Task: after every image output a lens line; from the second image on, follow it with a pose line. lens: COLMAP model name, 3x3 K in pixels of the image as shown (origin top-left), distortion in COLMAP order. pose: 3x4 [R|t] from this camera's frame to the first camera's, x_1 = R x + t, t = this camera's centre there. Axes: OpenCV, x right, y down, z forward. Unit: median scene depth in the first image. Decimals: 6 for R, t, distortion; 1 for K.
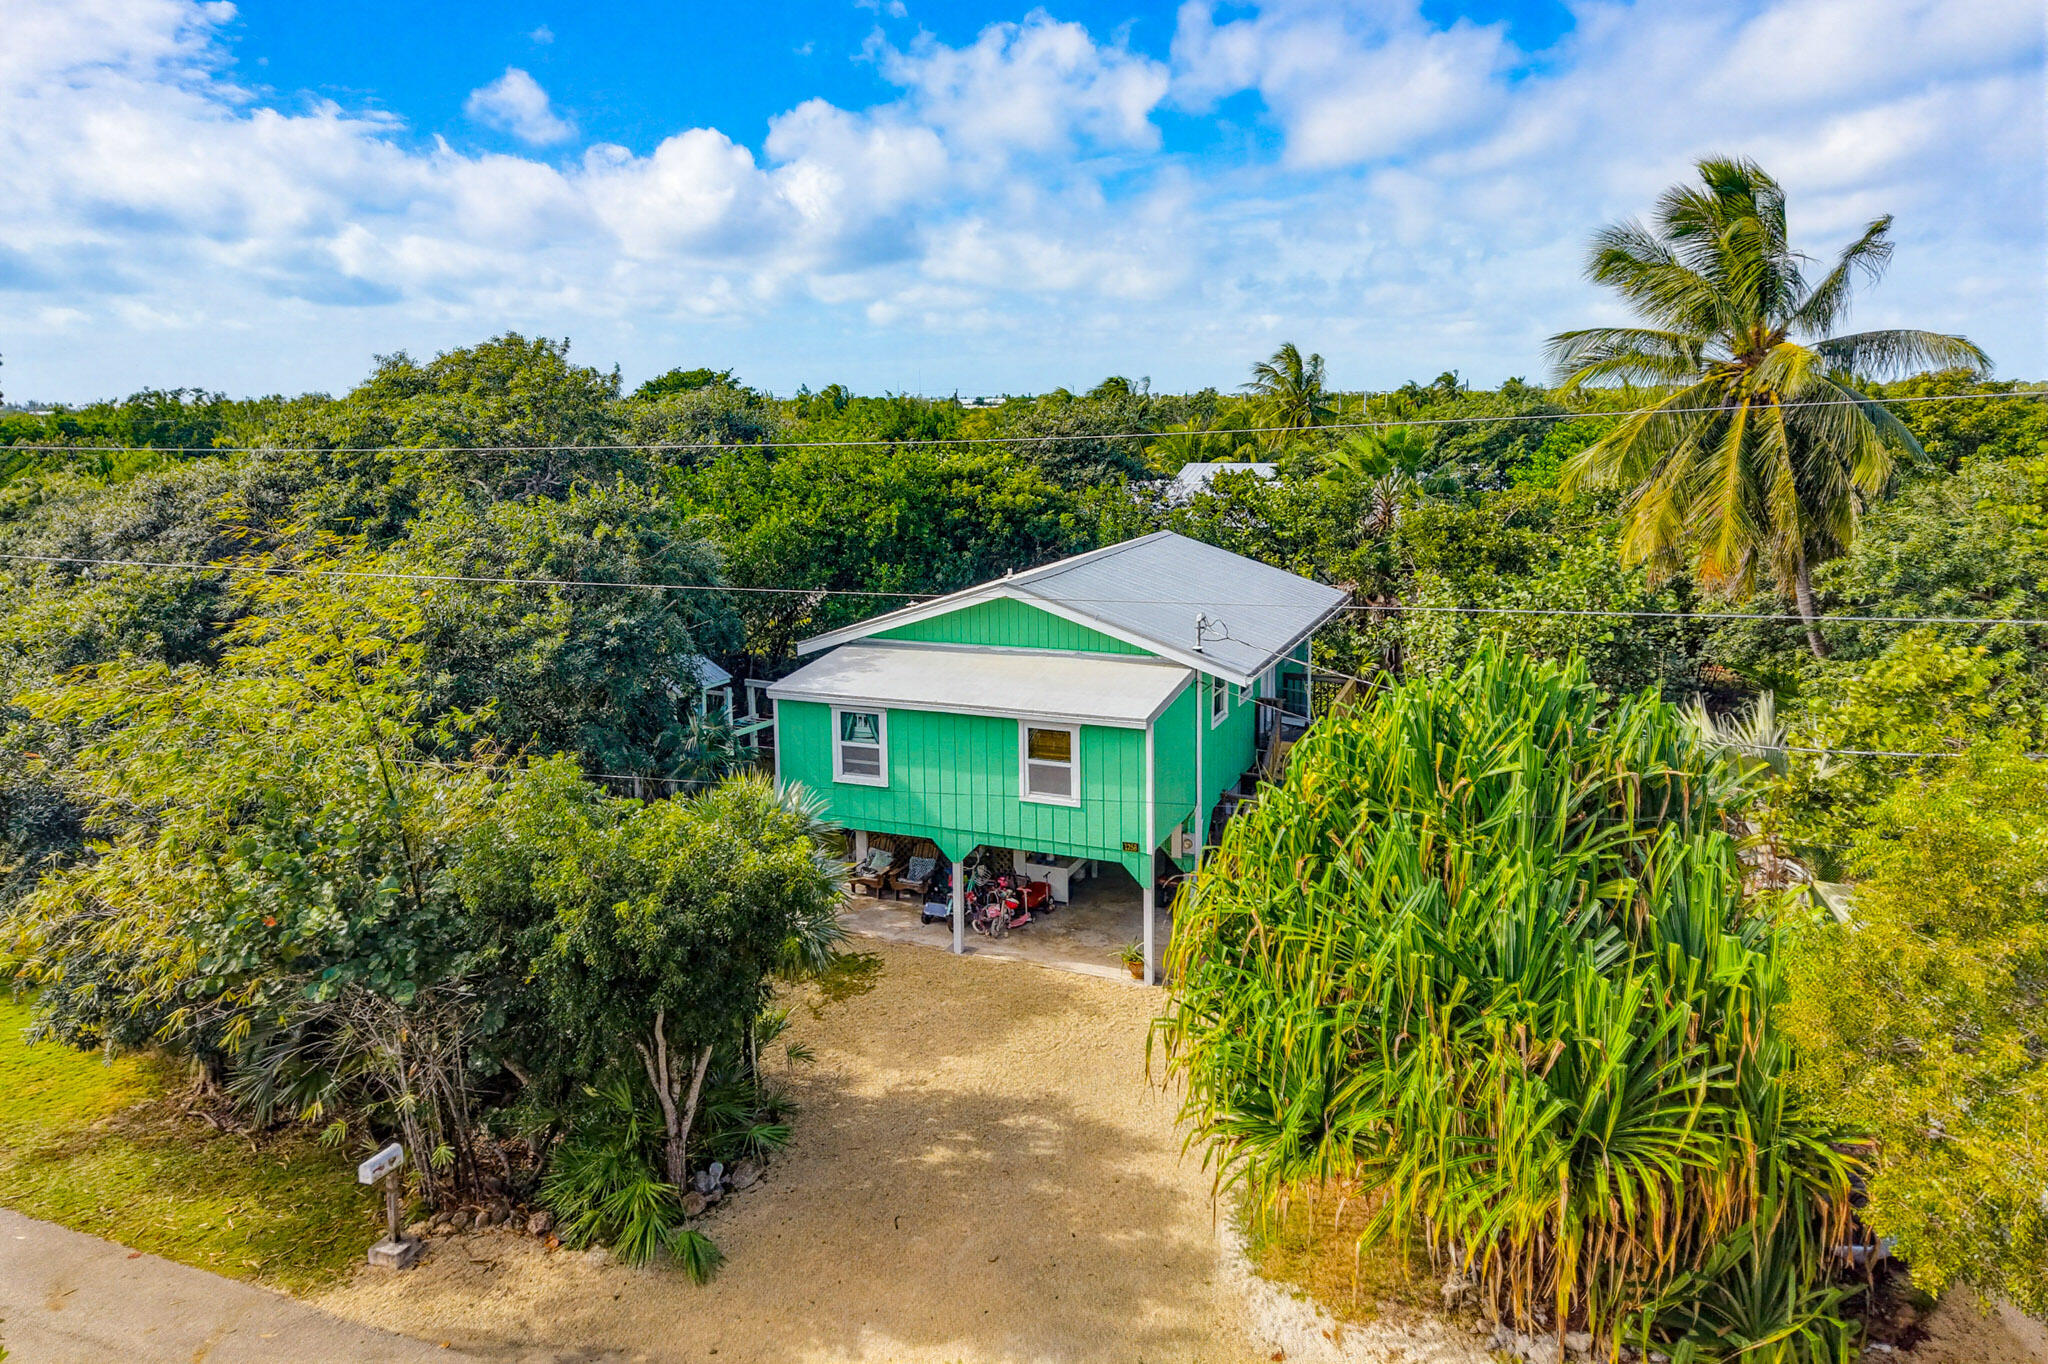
lens RADIAL K [[1312.7, 0, 1010.2], [0, 1312.7, 673.3], [0, 0, 1]] dist [0.038287, -0.017219]
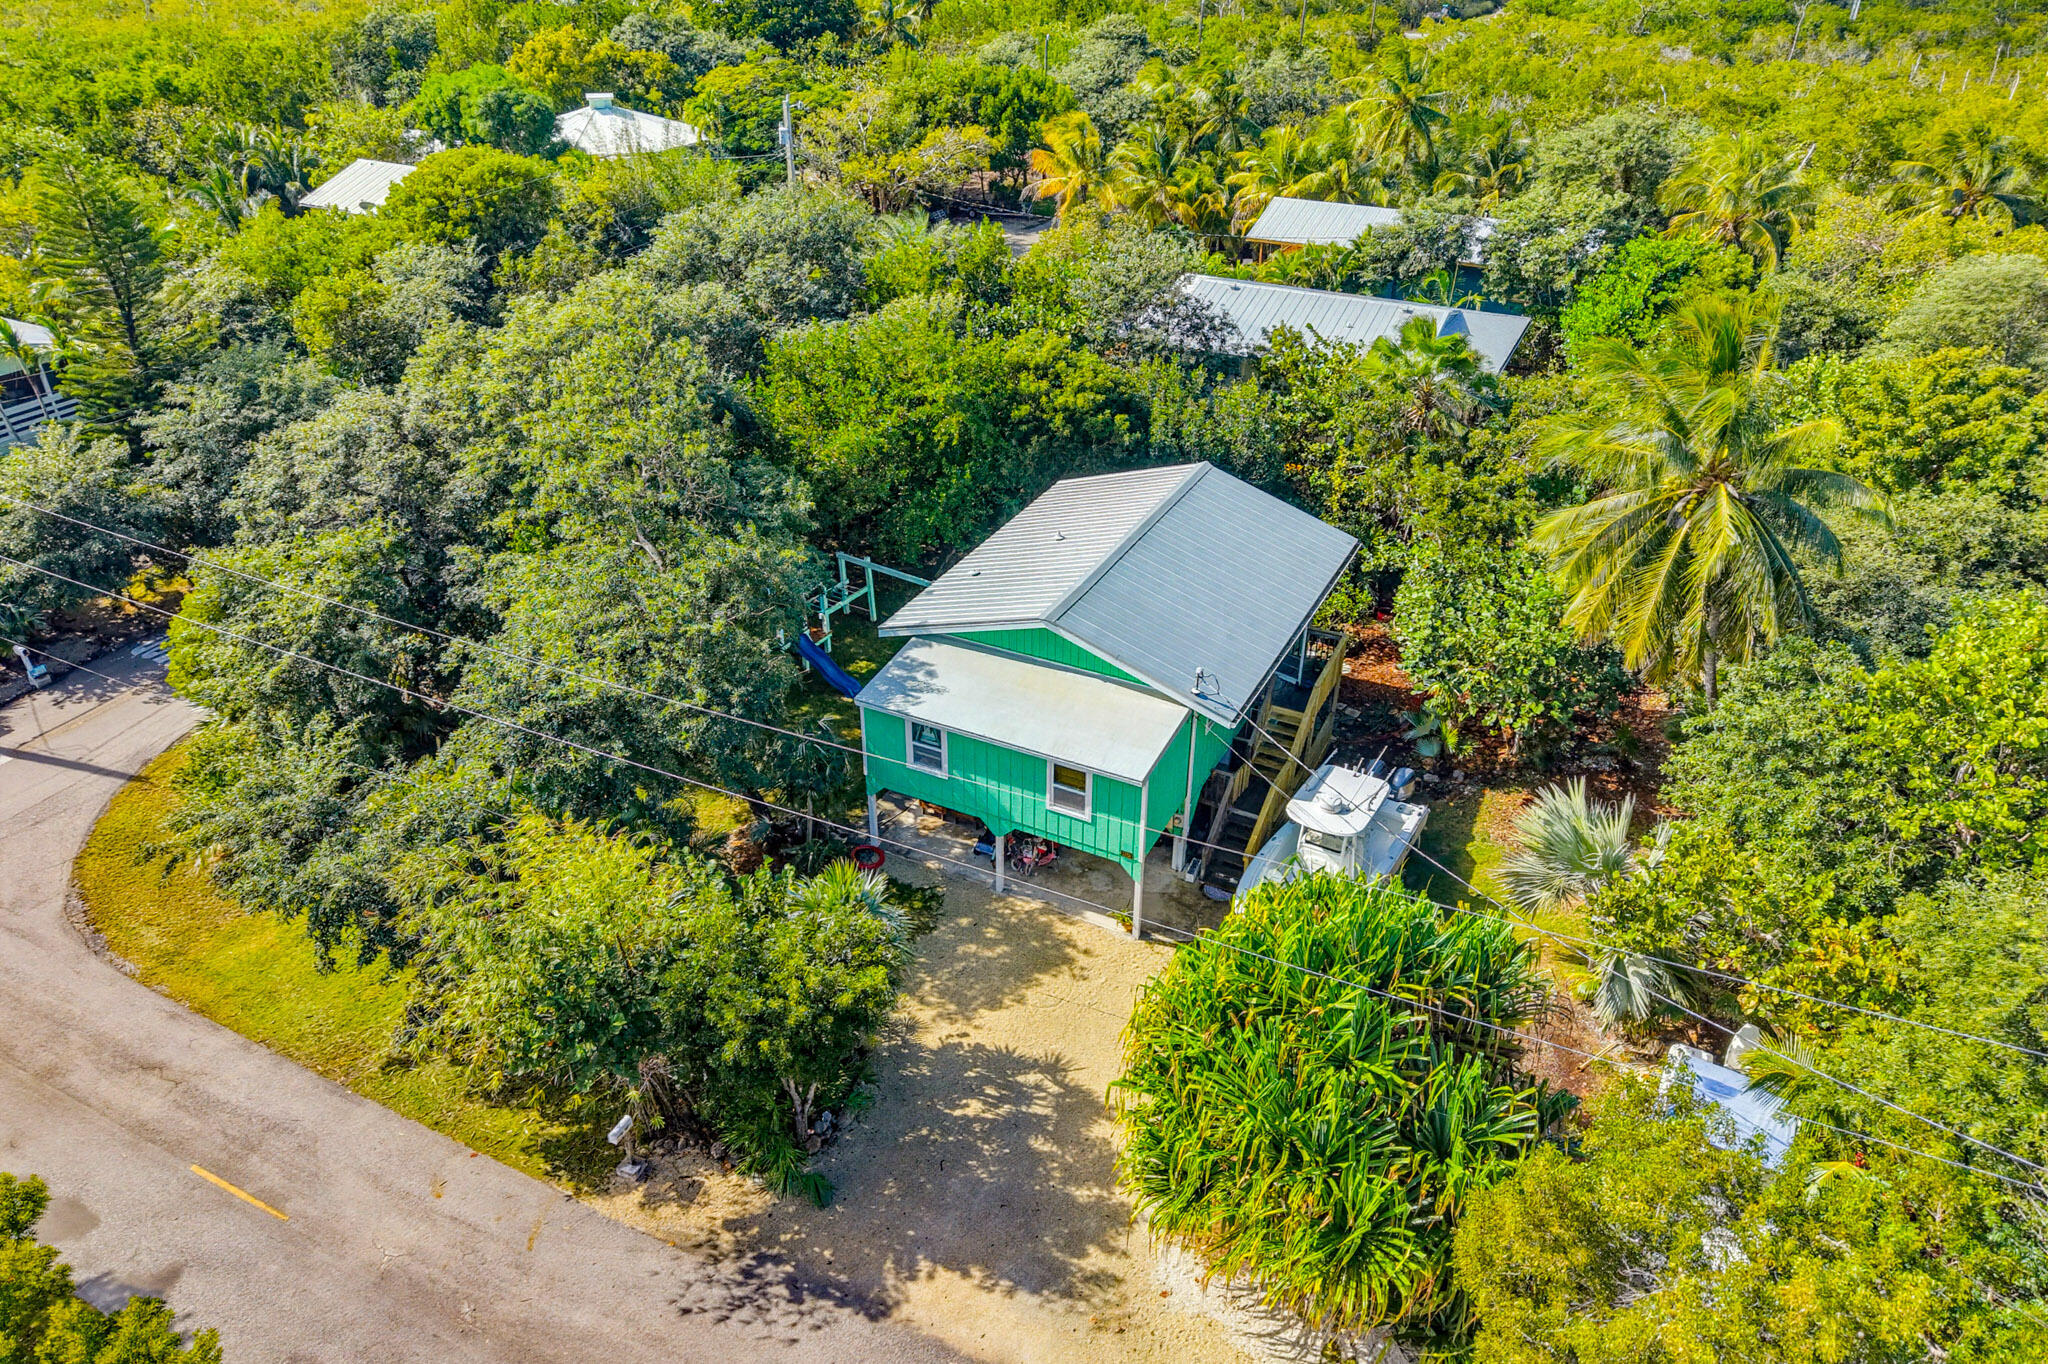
lens RADIAL K [[1318.3, 0, 1019.9], [0, 1318.3, 666.5], [0, 0, 1]] dist [0.093077, -0.126102]
pose [[0.997239, 0.053285, -0.051724, 0.041916], [-0.030924, 0.931227, 0.363124, -0.523435], [0.067516, -0.360522, 0.930304, -0.184345]]
